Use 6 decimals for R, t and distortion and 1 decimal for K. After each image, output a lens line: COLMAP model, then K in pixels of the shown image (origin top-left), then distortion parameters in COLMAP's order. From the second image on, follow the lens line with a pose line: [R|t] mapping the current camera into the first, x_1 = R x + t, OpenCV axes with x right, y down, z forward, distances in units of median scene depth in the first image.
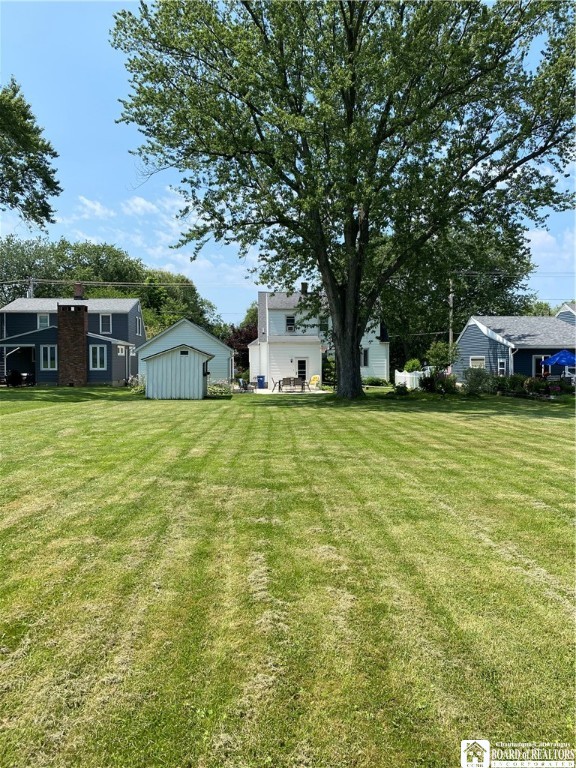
lens RADIAL K [[601.7, 0, 288.3], [0, 601.7, 382.3], [0, 0, 1]] dist [0.010141, 0.006577]
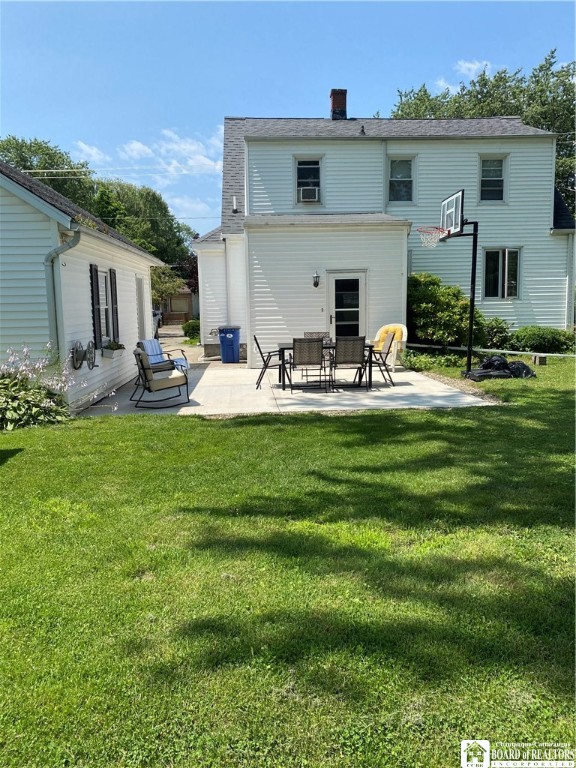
lens RADIAL K [[601.7, 0, 286.5], [0, 601.7, 384.8], [0, 0, 1]] dist [0.010141, 0.006577]
pose [[0.999916, -0.012898, -0.001452, -0.010935], [0.012978, 0.994996, 0.099065, -0.011856], [0.000167, -0.099075, 0.995080, 0.660059]]
